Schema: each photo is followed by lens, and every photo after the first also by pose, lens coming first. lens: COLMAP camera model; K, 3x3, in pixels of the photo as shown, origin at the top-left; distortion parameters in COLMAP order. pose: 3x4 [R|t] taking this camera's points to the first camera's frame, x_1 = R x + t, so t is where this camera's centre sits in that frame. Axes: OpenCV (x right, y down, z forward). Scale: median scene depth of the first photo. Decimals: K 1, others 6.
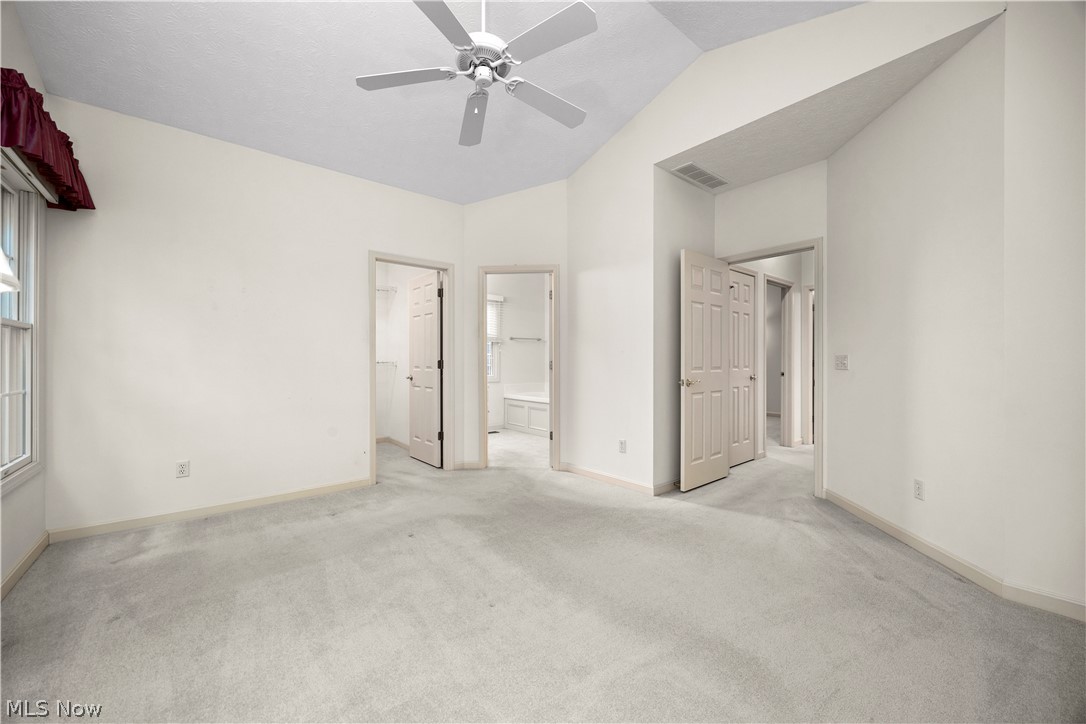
lens RADIAL K [[427.2, 0, 545.3], [0, 427.2, 363.3], [0, 0, 1]] dist [-0.002590, -0.001249]
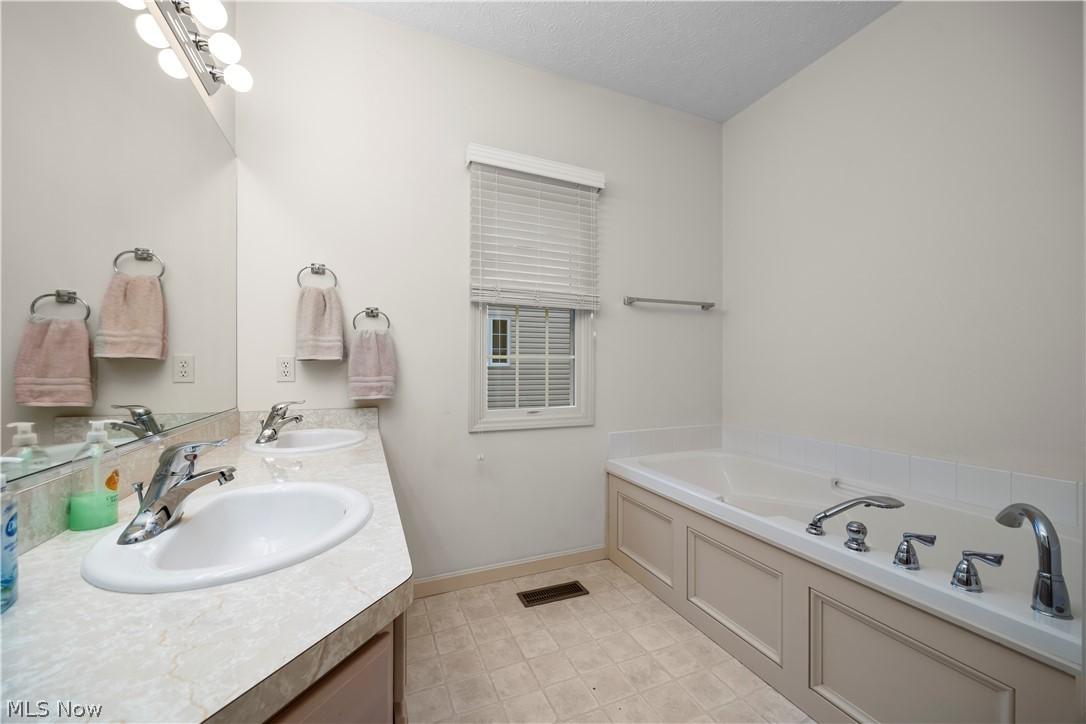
lens RADIAL K [[427.2, 0, 539.5], [0, 427.2, 366.1], [0, 0, 1]] dist [-0.002590, -0.001249]
pose [[0.960081, 0.001323, -0.279718, -0.052422], [-0.001760, 0.999998, -0.001313, -0.005454], [0.279716, 0.001752, 0.960081, 0.656553]]
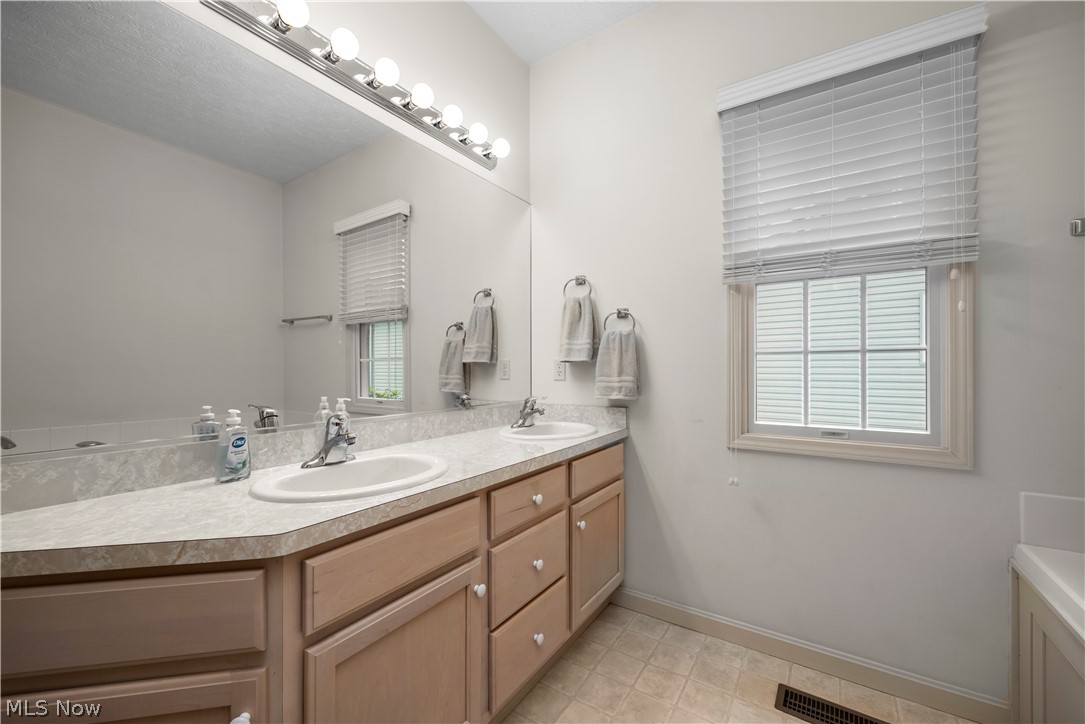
lens RADIAL K [[426.9, 0, 538.0], [0, 426.9, 366.2], [0, 0, 1]] dist [-0.002590, -0.001249]
pose [[0.282145, -0.006241, -0.959351, 0.016975], [0.004041, 0.999978, -0.005317, -0.004629], [0.959363, -0.002376, 0.282164, 0.759553]]
